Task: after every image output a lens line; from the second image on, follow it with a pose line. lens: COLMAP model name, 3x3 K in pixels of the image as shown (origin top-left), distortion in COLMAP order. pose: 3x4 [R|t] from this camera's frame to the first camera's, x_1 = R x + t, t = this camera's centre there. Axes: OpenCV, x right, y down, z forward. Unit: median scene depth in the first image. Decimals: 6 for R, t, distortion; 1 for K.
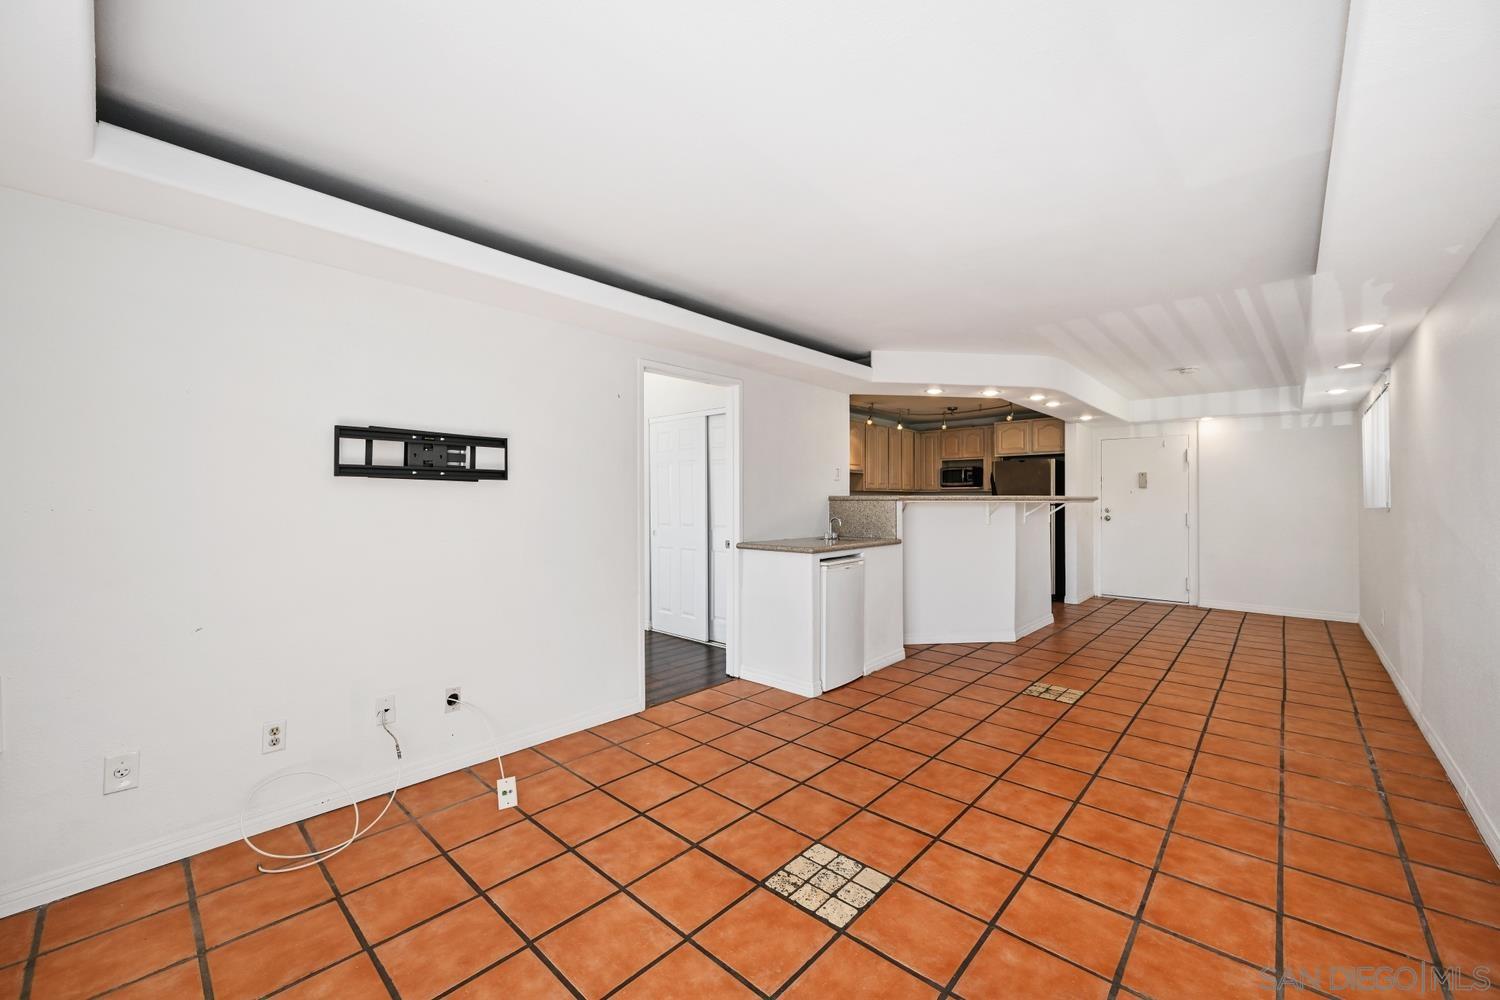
lens RADIAL K [[587.9, 0, 754.1], [0, 587.9, 505.7], [0, 0, 1]] dist [-0.001924, -0.000068]
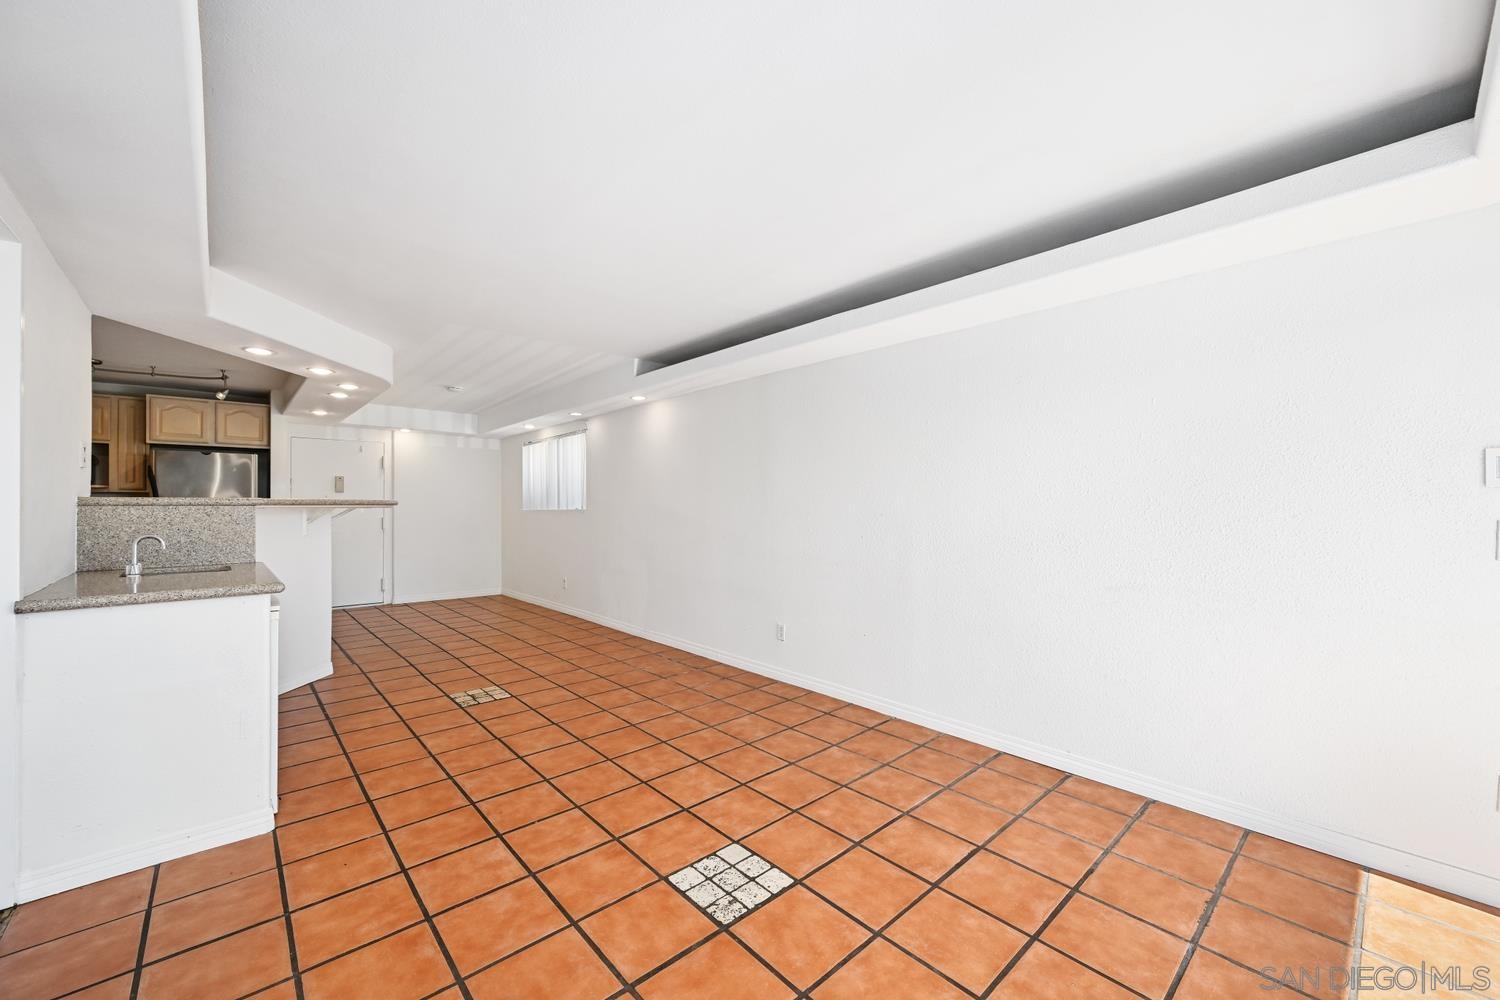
lens RADIAL K [[587.9, 0, 754.1], [0, 587.9, 505.7], [0, 0, 1]] dist [-0.001924, -0.000068]
pose [[0.095778, -0.001987, 0.995401, -0.636642], [0.010493, 0.999944, 0.000987, -0.004433], [-0.995347, 0.010350, 0.095793, 0.621162]]
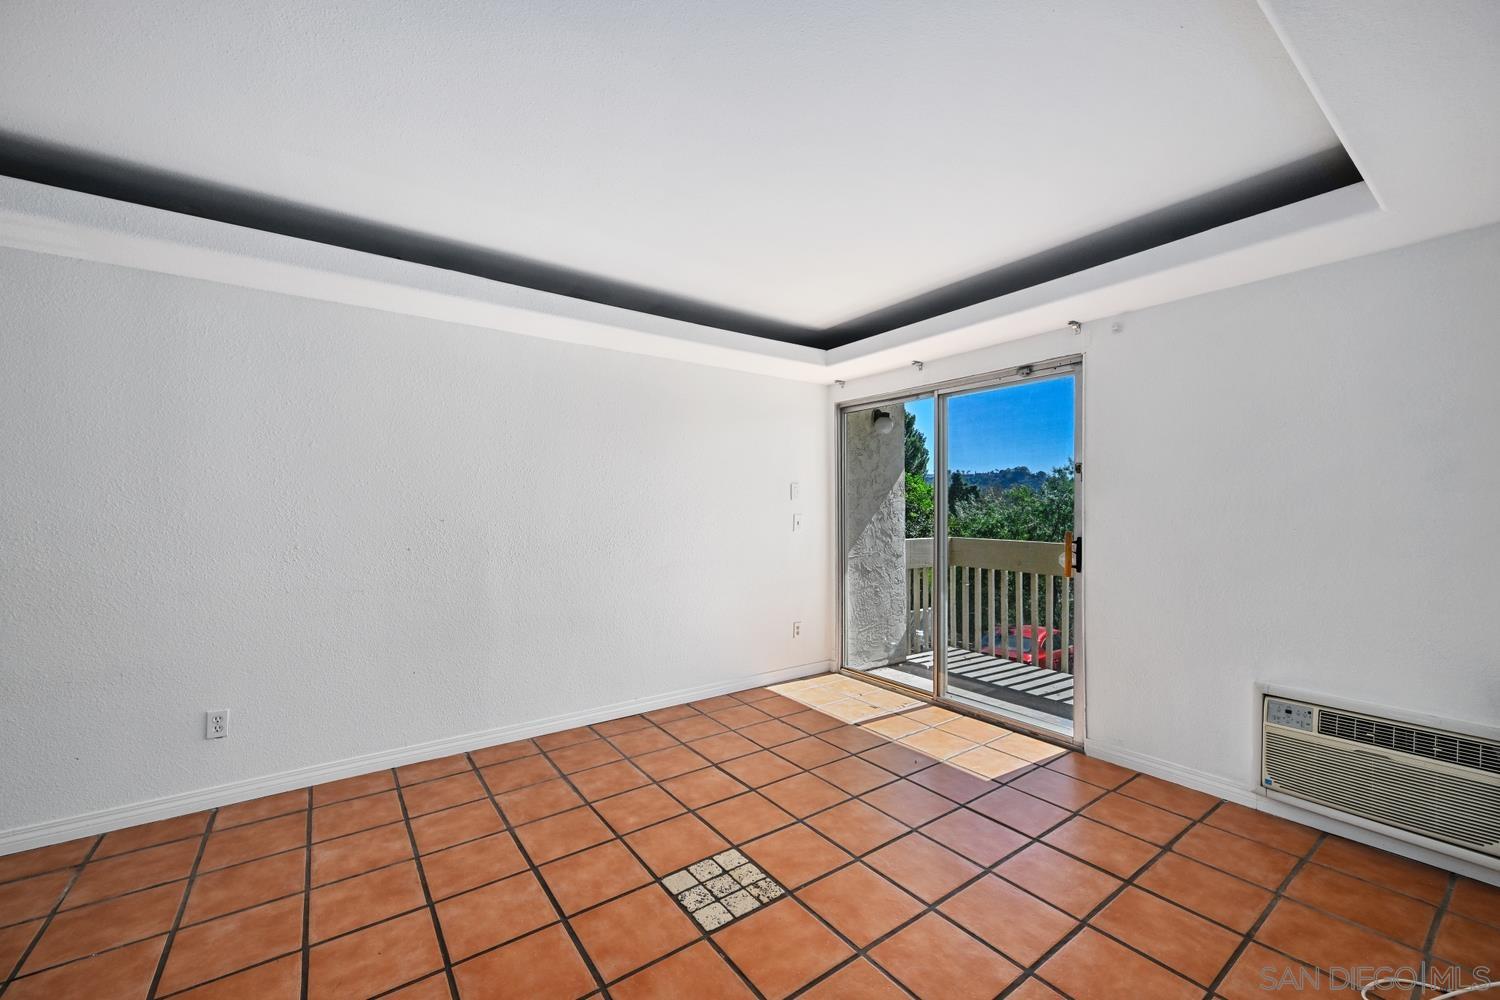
lens RADIAL K [[587.9, 0, 754.1], [0, 587.9, 505.7], [0, 0, 1]] dist [-0.001924, -0.000068]
pose [[-0.979414, 0.003553, 0.201833, -0.096419], [0.004956, 0.999967, 0.006449, -0.013172], [-0.201803, 0.007316, -0.979399, 1.429399]]
